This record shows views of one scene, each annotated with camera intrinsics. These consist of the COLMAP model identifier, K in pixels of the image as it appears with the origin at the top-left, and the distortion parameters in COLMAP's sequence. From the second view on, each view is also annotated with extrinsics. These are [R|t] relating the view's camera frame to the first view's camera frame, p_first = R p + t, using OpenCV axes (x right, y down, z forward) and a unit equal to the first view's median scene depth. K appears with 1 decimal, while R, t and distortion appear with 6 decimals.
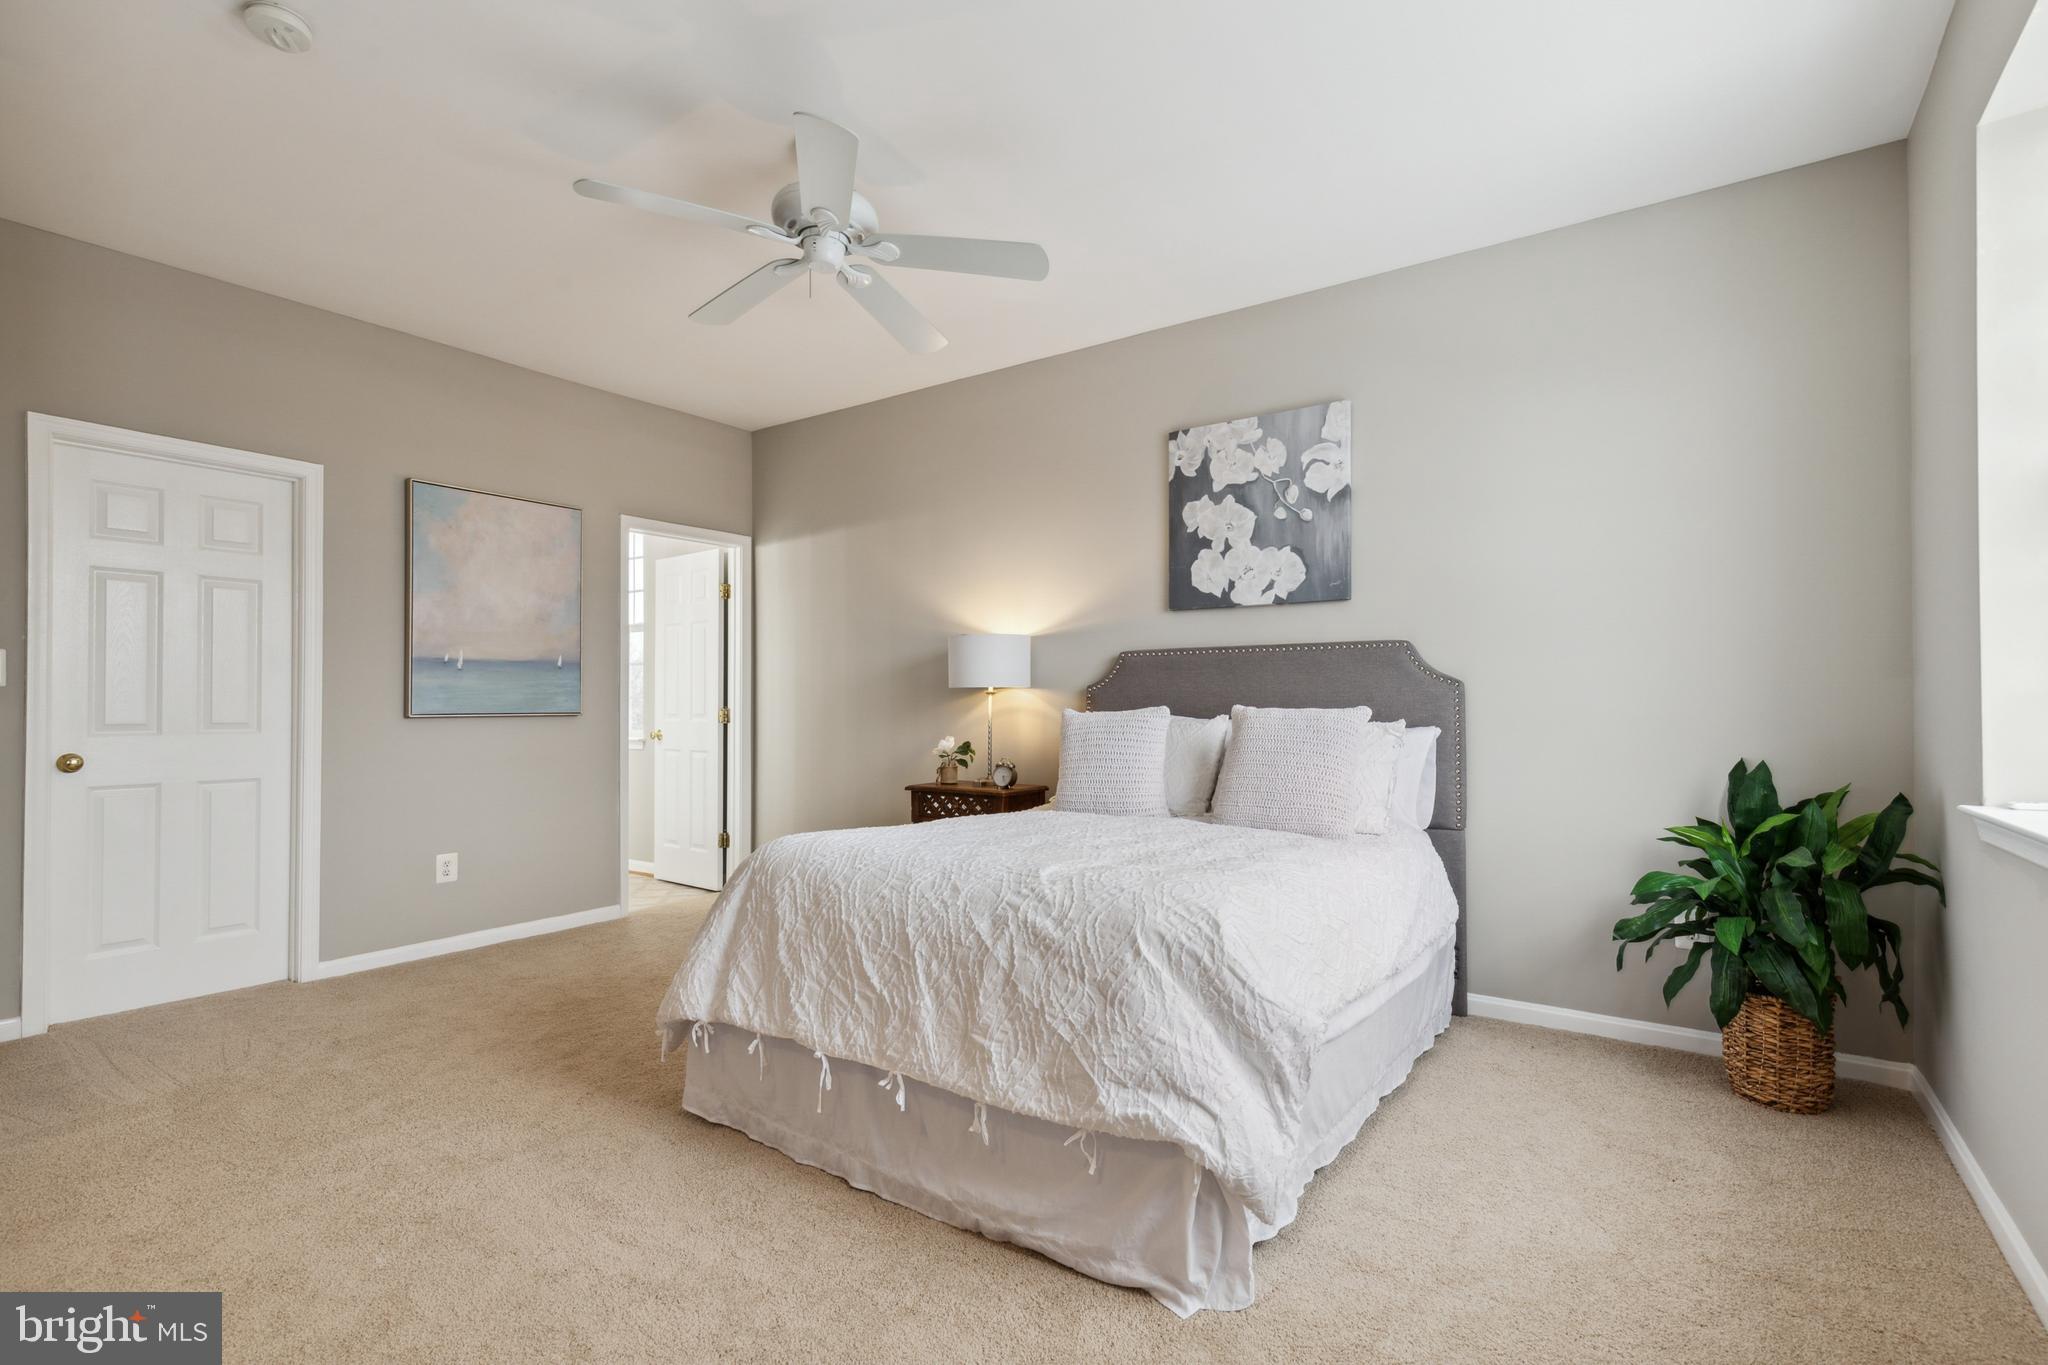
lens RADIAL K [[949.2, 0, 1025.5], [0, 949.2, 695.8], [0, 0, 1]] dist [0.010271, -0.001883]
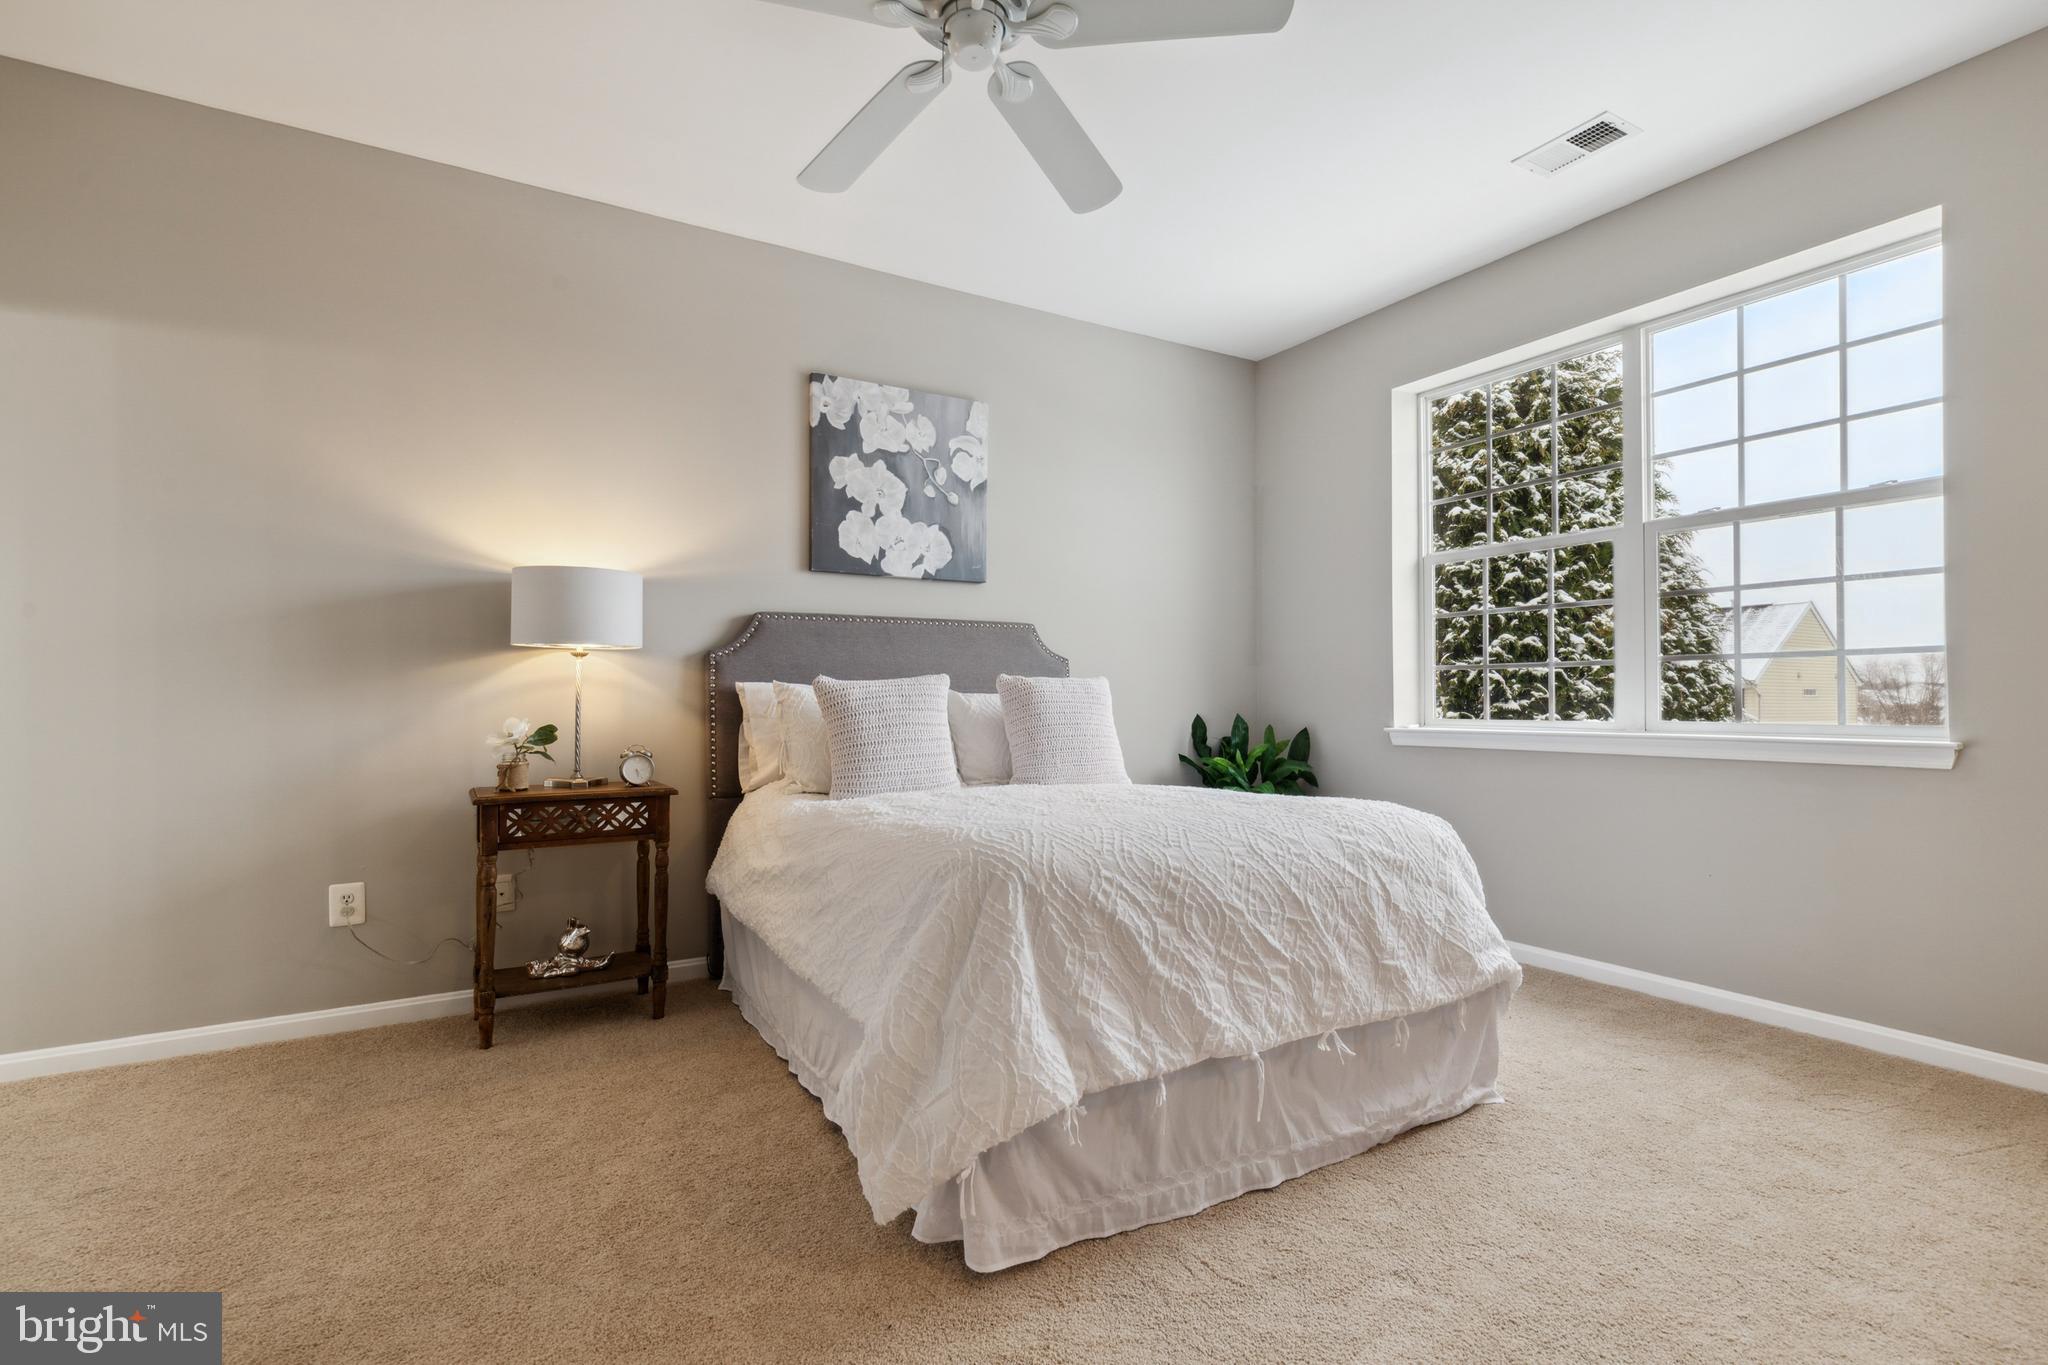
lens RADIAL K [[949.2, 0, 1033.4], [0, 949.2, 690.8], [0, 0, 1]] dist [0.010271, -0.001883]
pose [[0.414475, 0.008923, 0.910017, -0.616700], [-0.006833, 0.999954, -0.006692, 0.030073], [-0.910035, -0.003445, 0.414517, 0.467792]]
